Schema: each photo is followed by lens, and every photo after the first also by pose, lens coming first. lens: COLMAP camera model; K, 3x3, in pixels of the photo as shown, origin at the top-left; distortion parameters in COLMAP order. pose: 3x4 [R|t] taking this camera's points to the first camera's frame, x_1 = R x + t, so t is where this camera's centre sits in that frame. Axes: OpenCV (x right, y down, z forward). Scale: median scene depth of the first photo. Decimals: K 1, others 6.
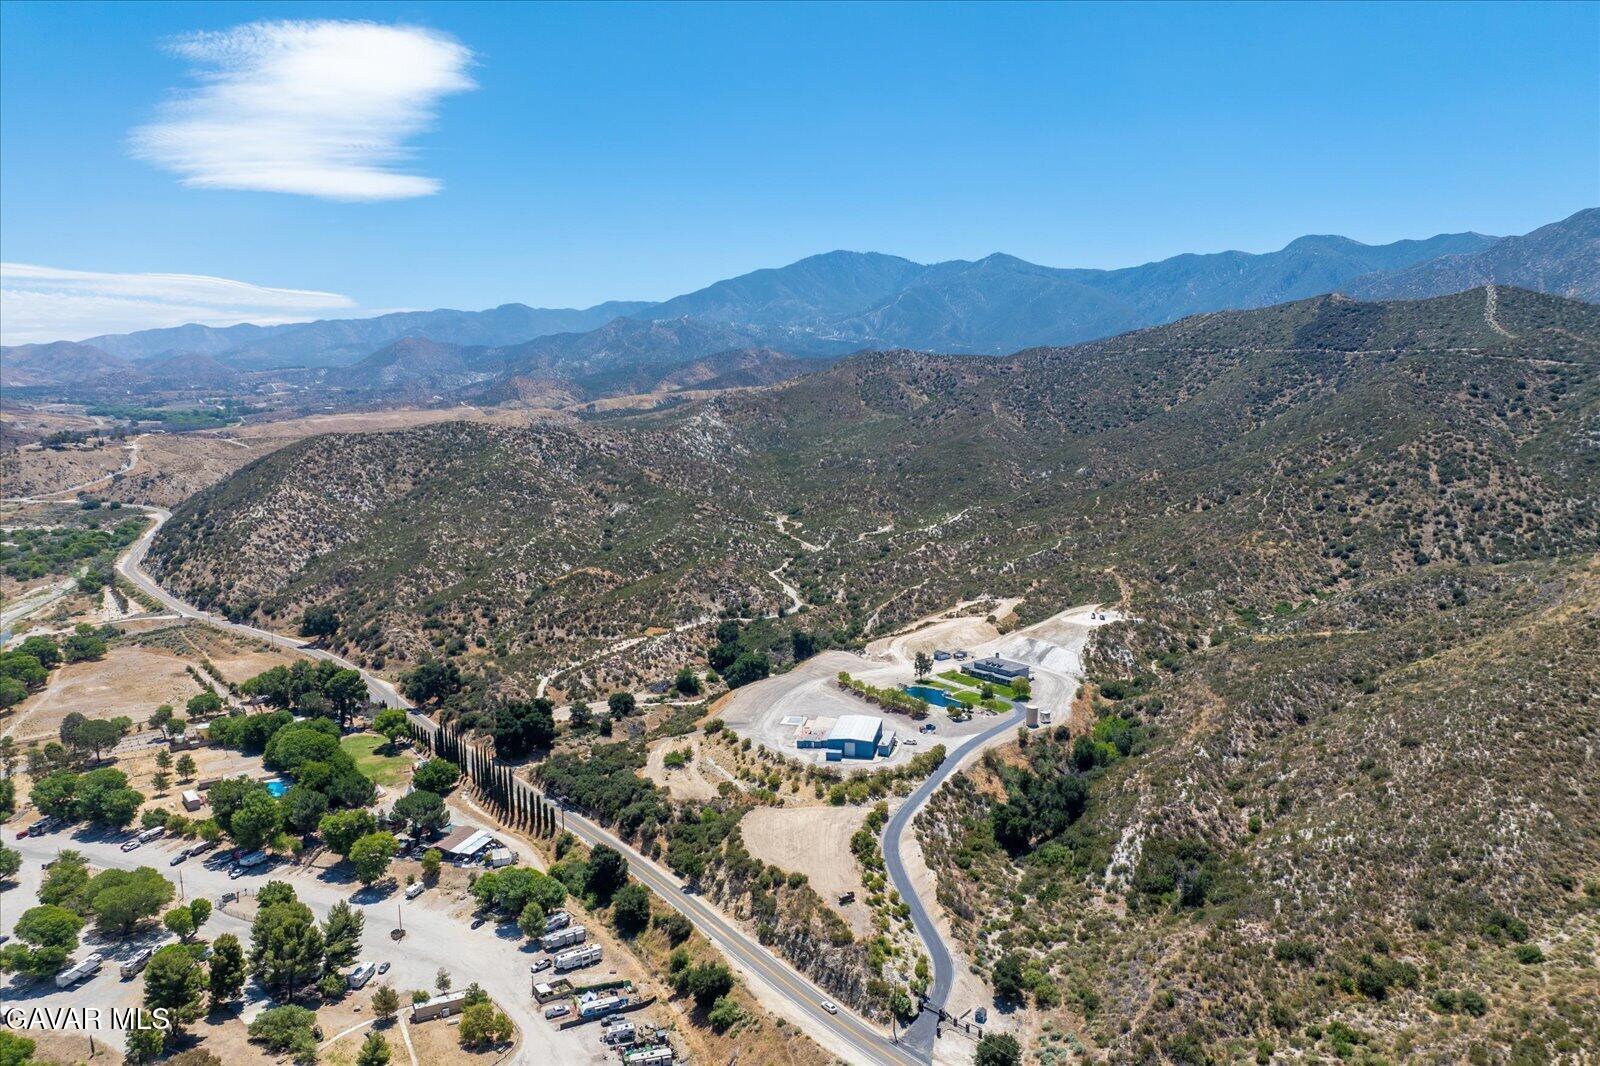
lens RADIAL K [[1289.6, 0, 800.0], [0, 1289.6, 533.0], [0, 0, 1]] dist [-0.043849, 0.000149]
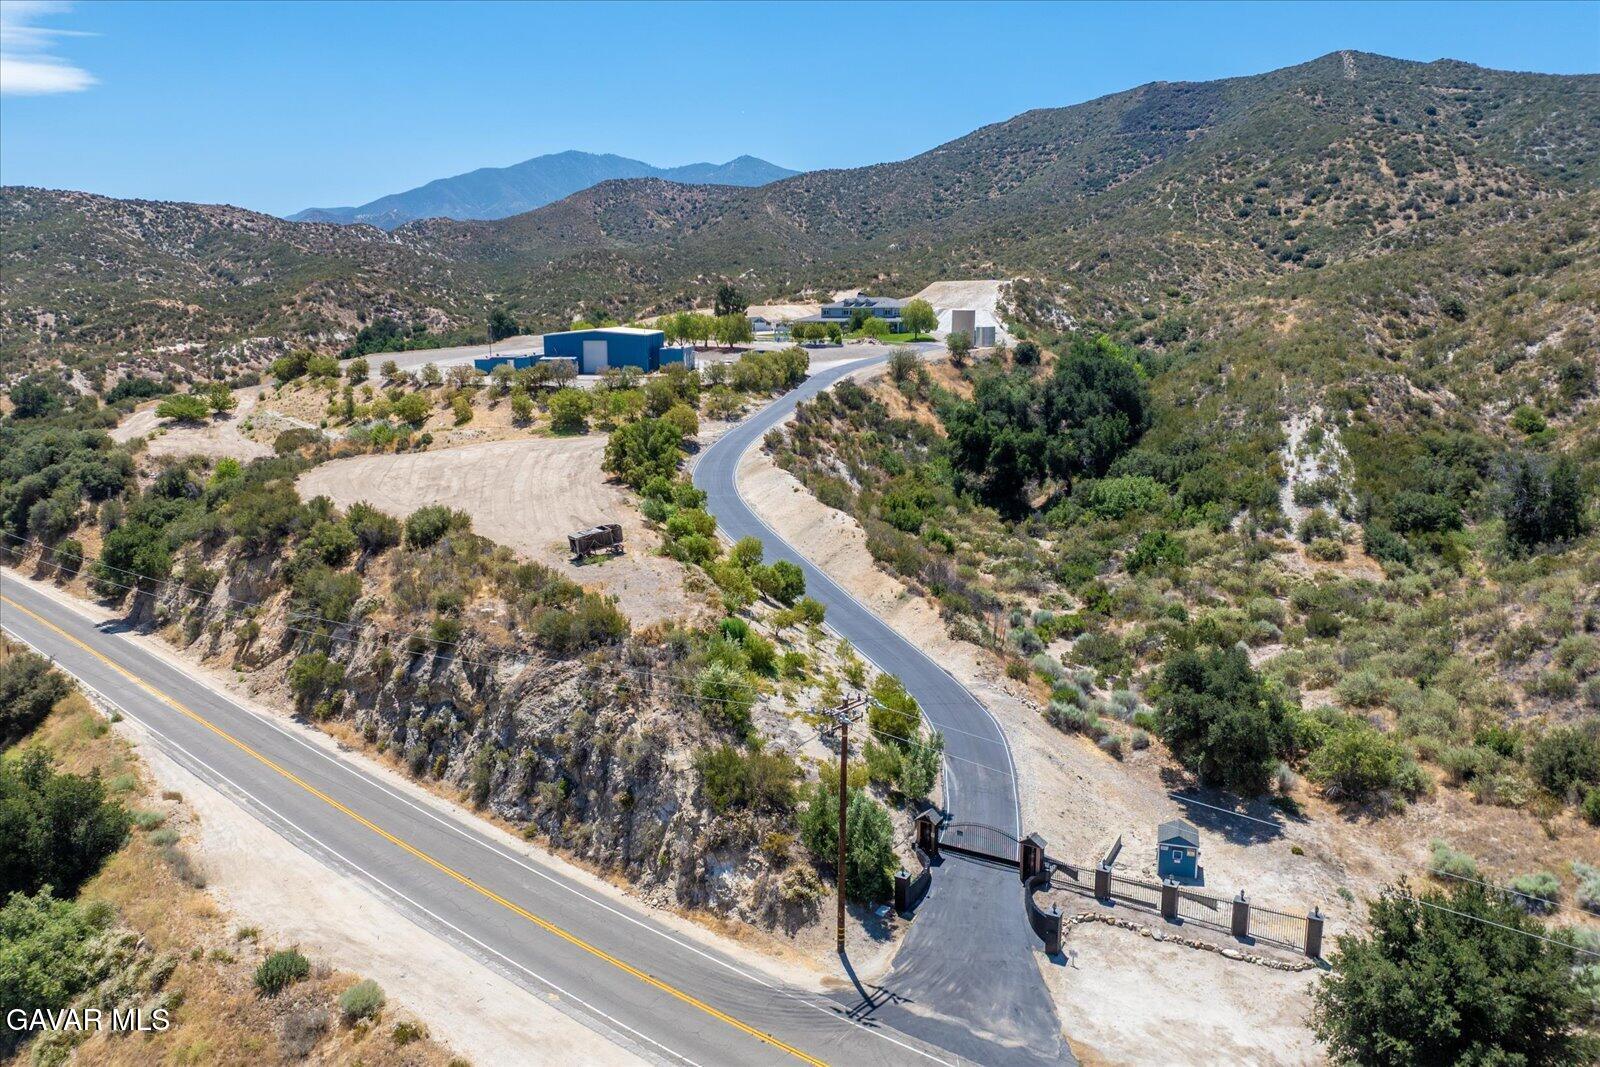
lens RADIAL K [[1178.6, 0, 800.0], [0, 1178.6, 533.5], [0, 0, 1]] dist [-0.029275, -0.009768]
pose [[0.977401, -0.033516, 0.208721, 0.022761], [0.036800, 0.999252, -0.011866, 0.254324], [-0.208167, 0.019279, 0.977903, 0.641503]]
